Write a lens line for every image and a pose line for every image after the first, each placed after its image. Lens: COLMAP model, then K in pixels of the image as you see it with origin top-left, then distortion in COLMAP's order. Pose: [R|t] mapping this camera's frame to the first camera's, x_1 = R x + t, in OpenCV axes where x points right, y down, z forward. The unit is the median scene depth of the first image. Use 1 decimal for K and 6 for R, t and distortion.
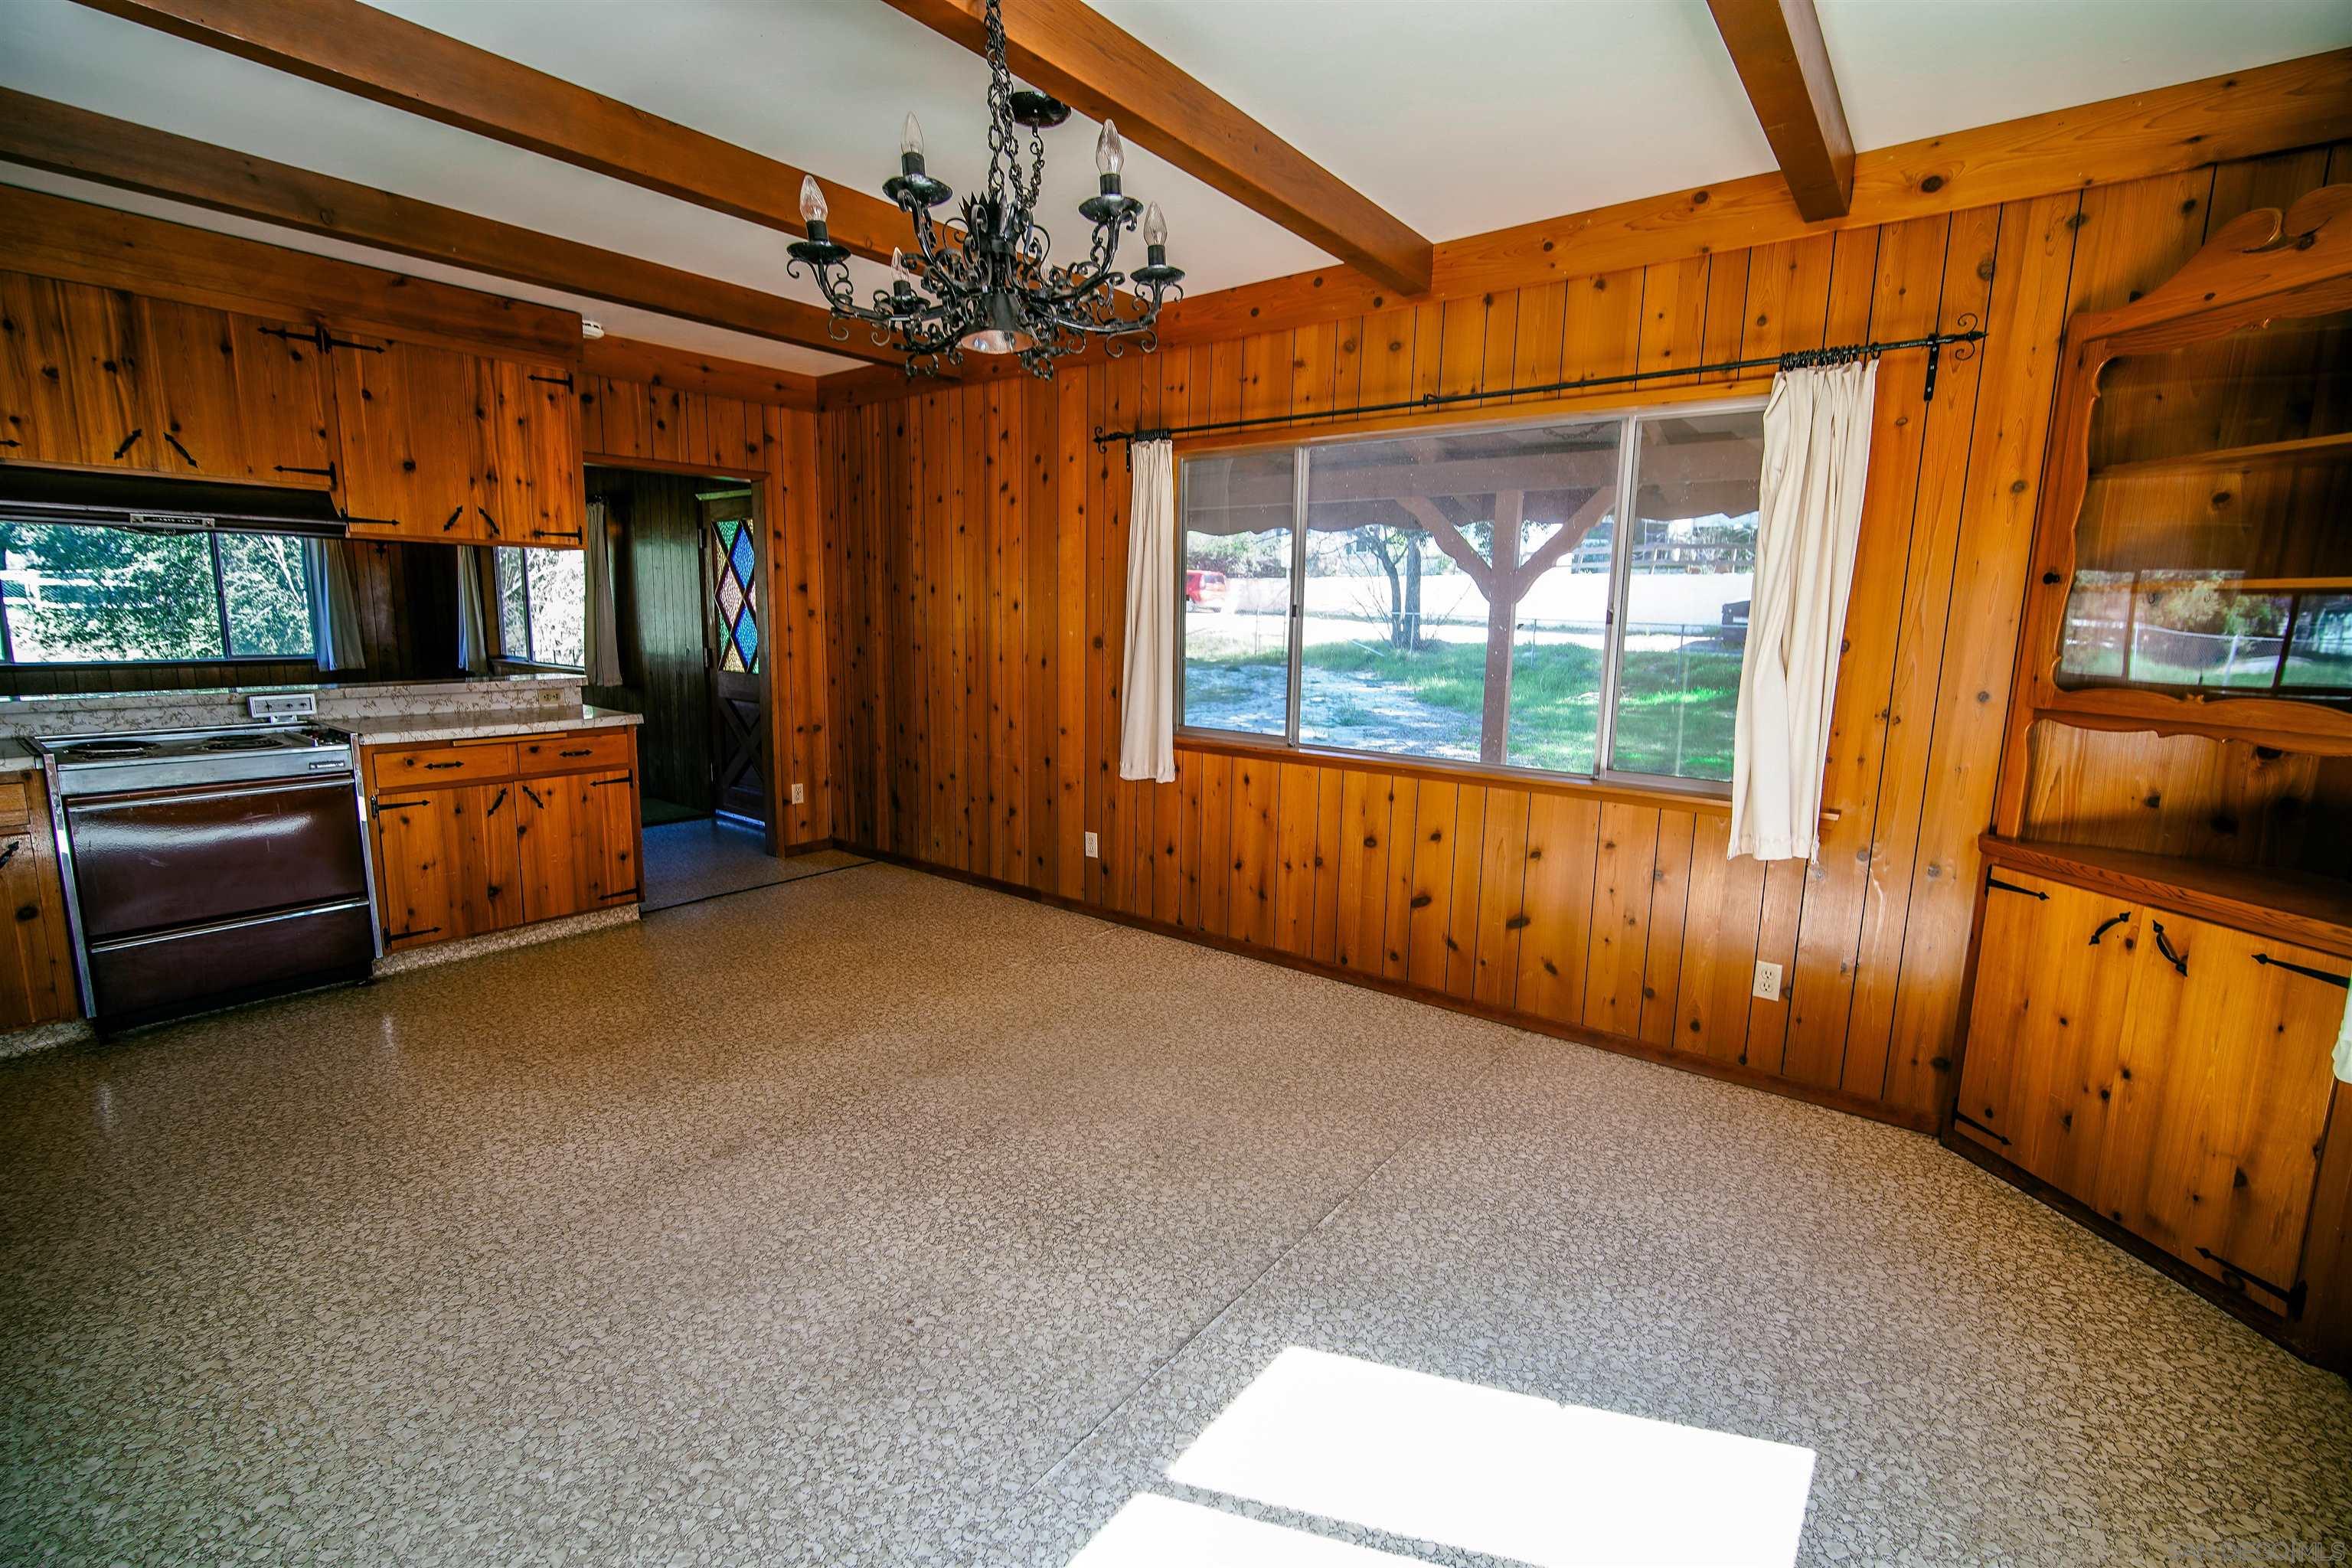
lens RADIAL K [[1023.7, 0, 1187.4], [0, 1023.7, 770.5], [0, 0, 1]] dist [-0.014121, 0.004846]
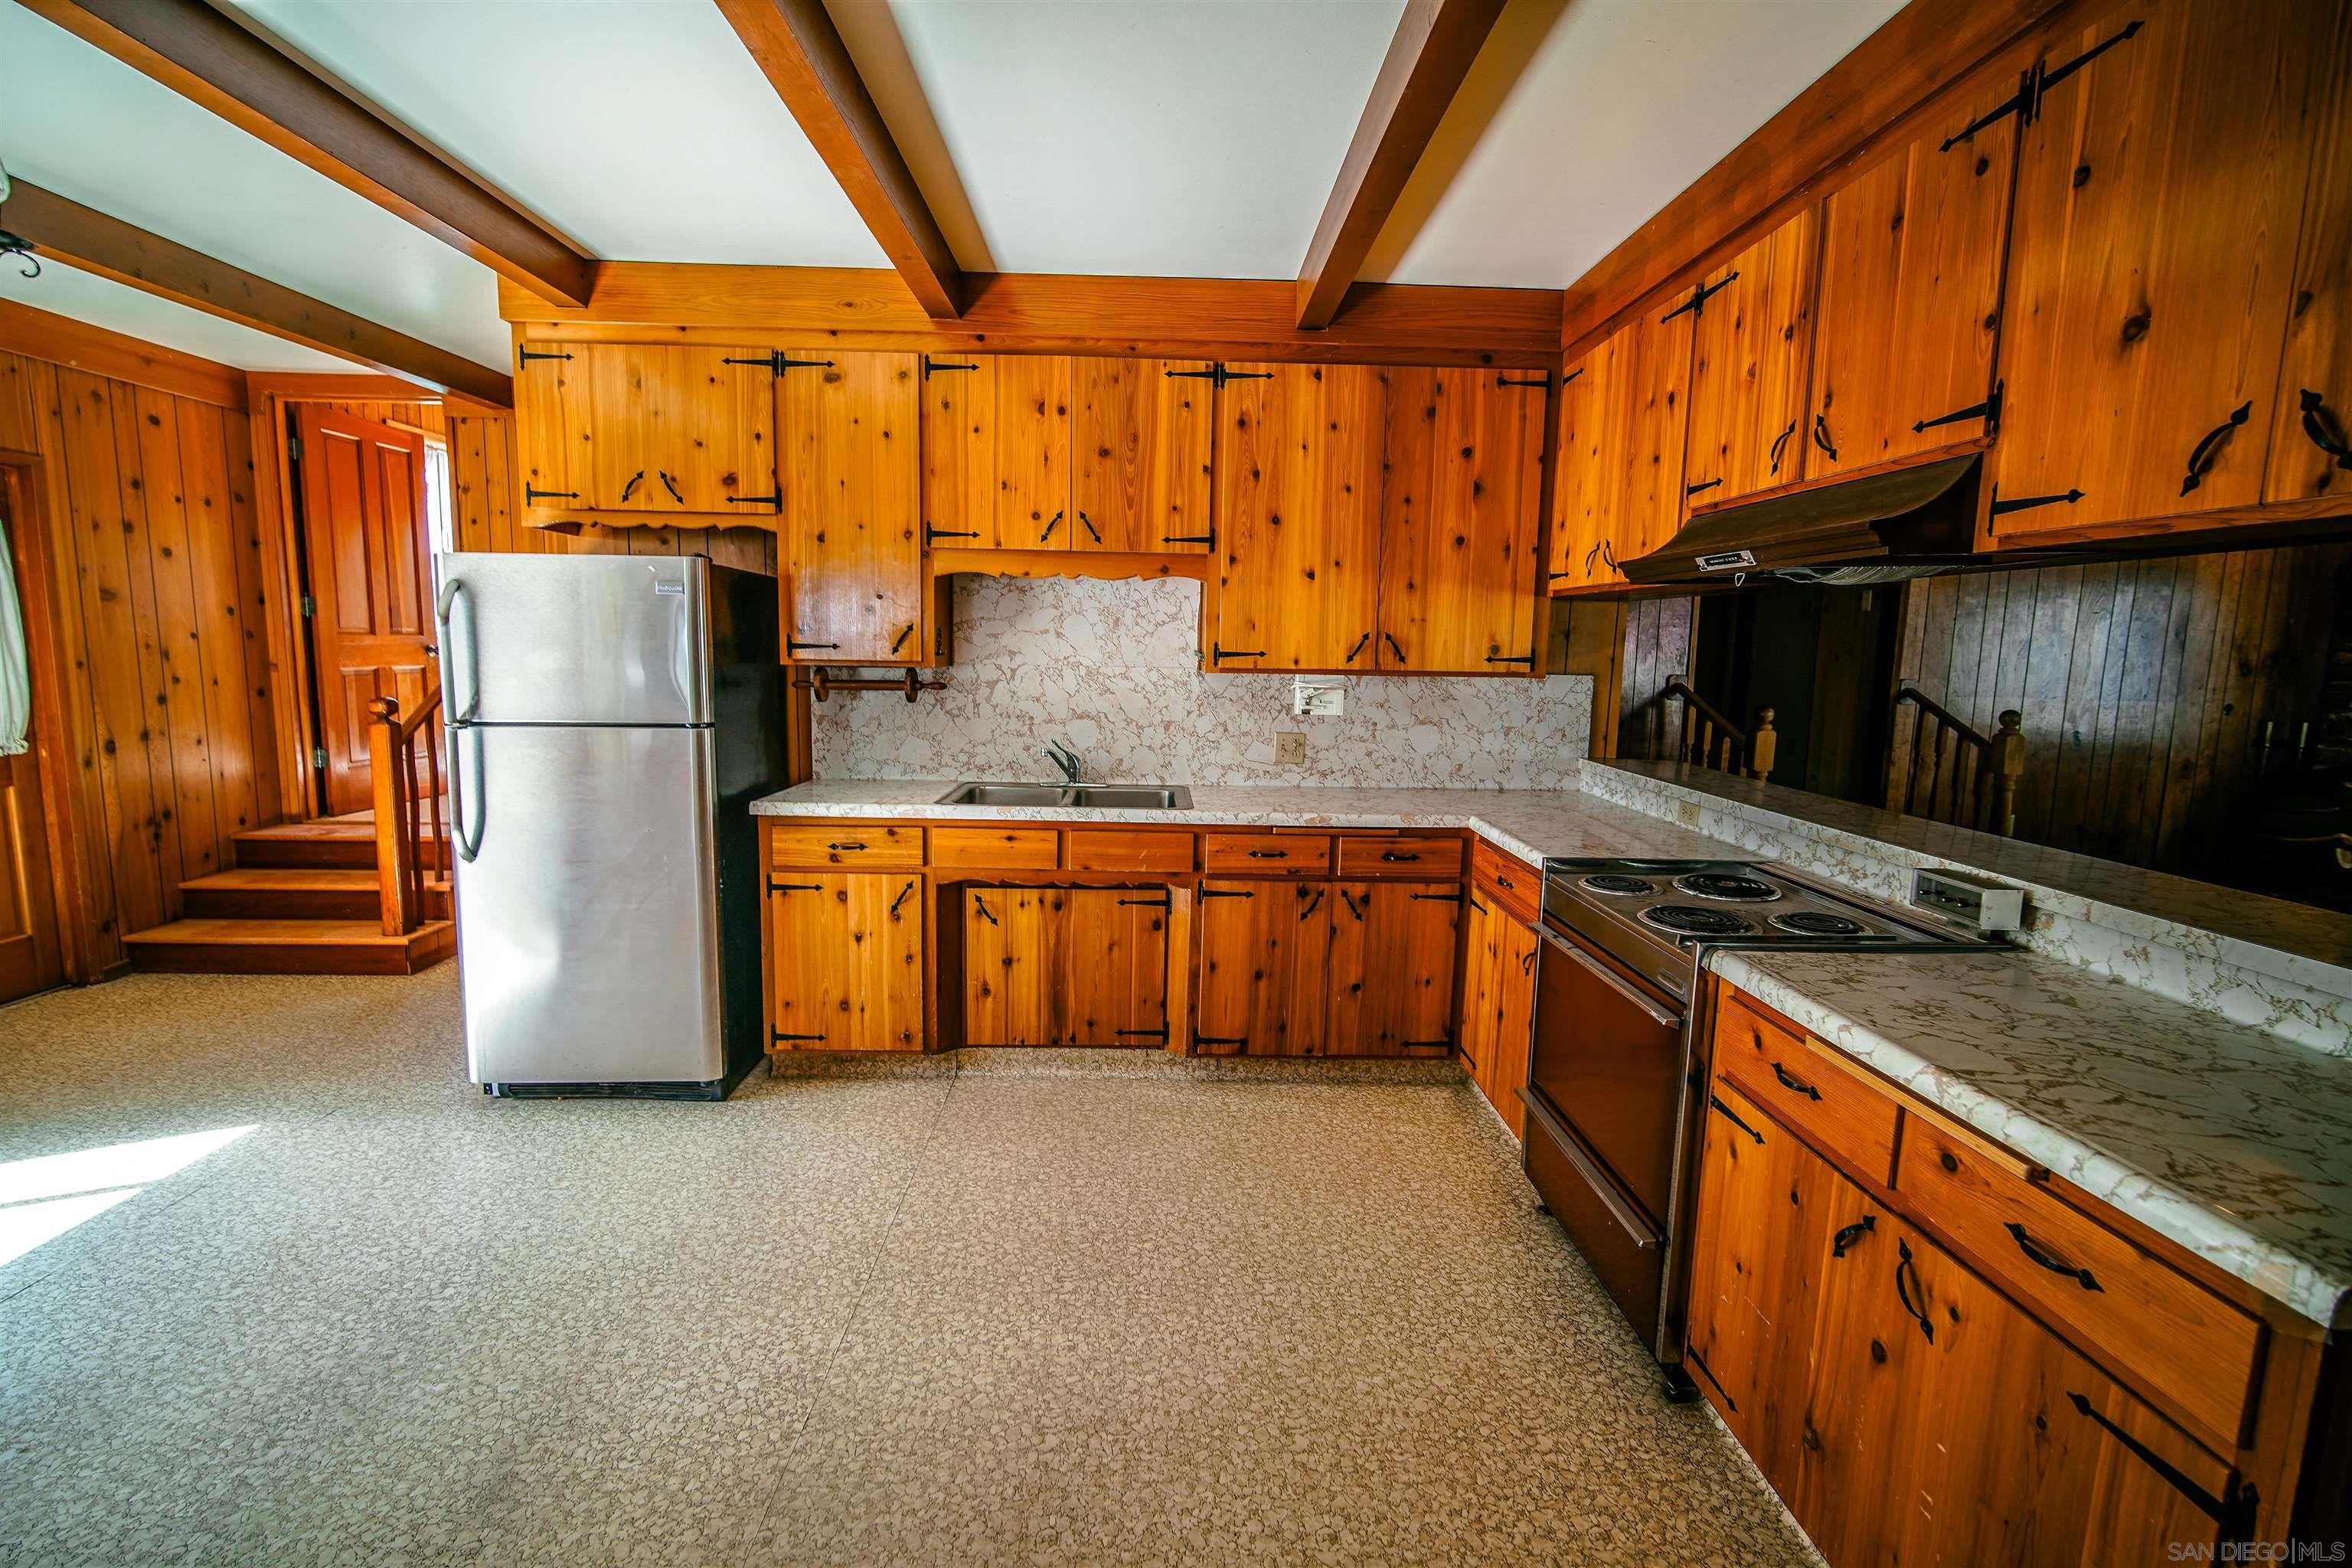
lens RADIAL K [[1023.7, 0, 1187.4], [0, 1023.7, 770.5], [0, 0, 1]] dist [-0.014121, 0.004846]
pose [[-0.775340, 0.044982, -0.629940, -0.248537], [-0.129974, 0.964743, 0.228863, -0.169784], [0.618025, 0.259322, -0.742157, 0.998080]]
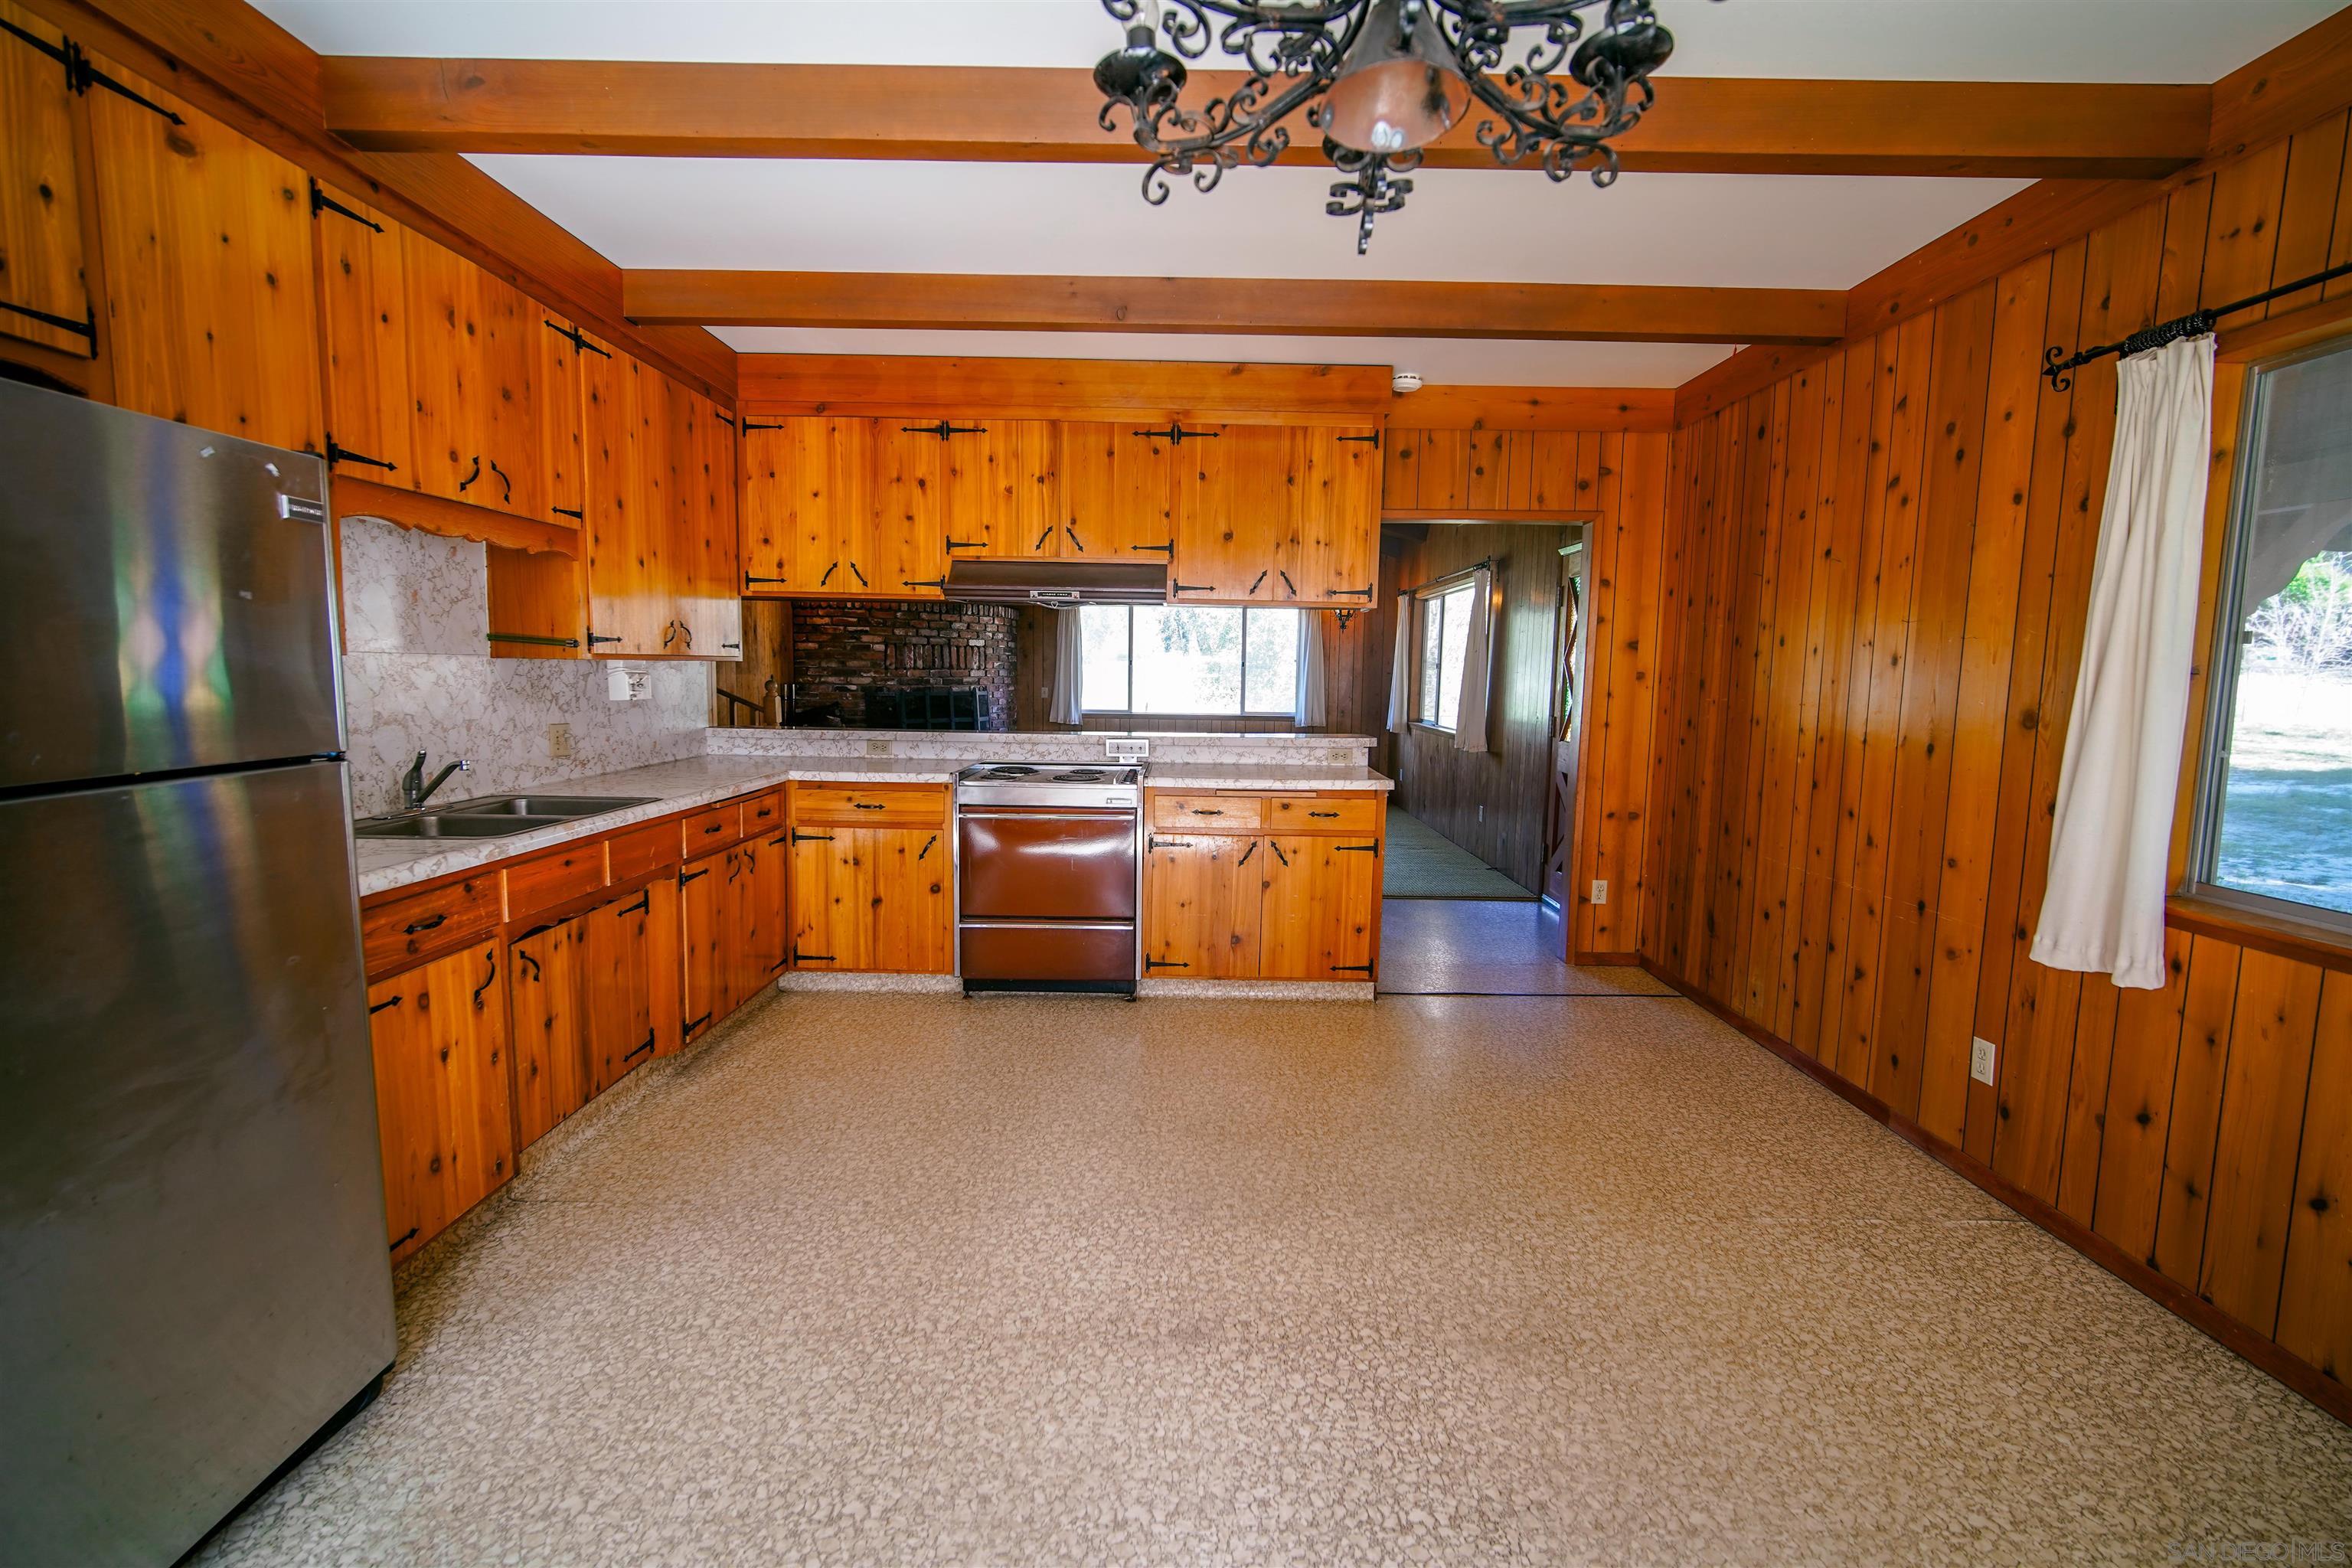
lens RADIAL K [[1028.3, 0, 1176.4], [0, 1028.3, 772.6], [0, 0, 1]] dist [-0.020403, 0.006207]
pose [[0.605597, 0.072092, -0.792499, 0.082843], [-0.128973, 0.991613, -0.008351, -0.029279], [0.785250, 0.107268, 0.609816, 0.283437]]
